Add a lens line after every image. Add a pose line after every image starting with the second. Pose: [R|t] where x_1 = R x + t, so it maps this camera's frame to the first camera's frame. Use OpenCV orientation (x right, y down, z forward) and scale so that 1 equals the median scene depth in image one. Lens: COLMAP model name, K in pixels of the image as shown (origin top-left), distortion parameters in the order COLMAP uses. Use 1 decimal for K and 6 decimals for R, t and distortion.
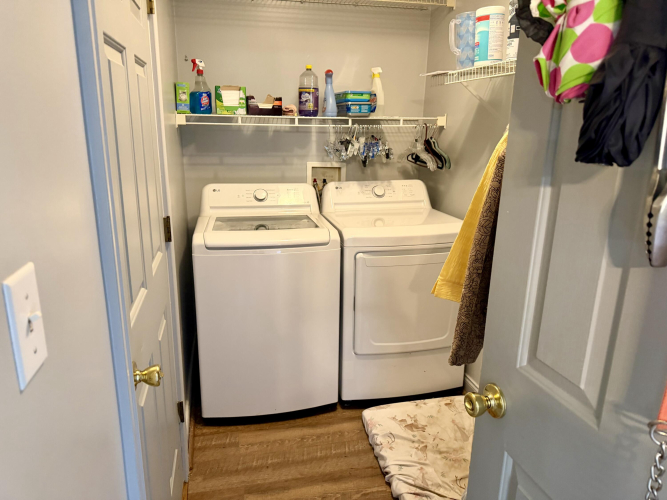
lens RADIAL K [[470.4, 0, 332.0], [0, 470.4, 254.8], [0, 0, 1]] dist [0.104285, -0.150259]
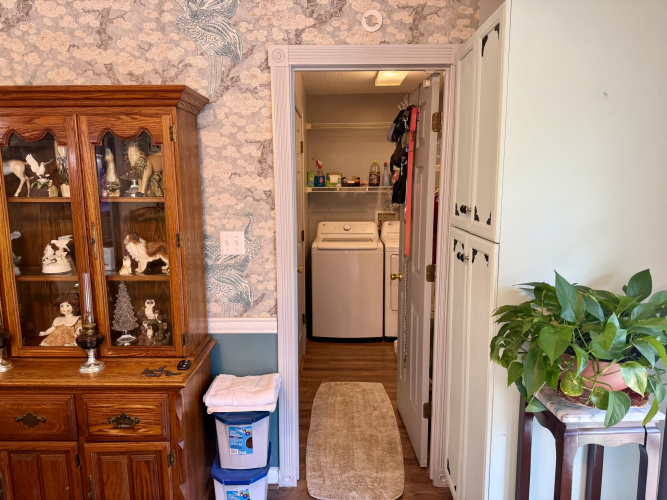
lens RADIAL K [[463.2, 0, 333.5], [0, 463.2, 250.0], [0, 0, 1]] dist [0.001016, 0.000317]
pose [[0.972390, 0.013834, -0.232951, 0.229281], [-0.043443, 0.991522, -0.122460, 0.192678], [0.229282, 0.129199, 0.964747, -0.790351]]
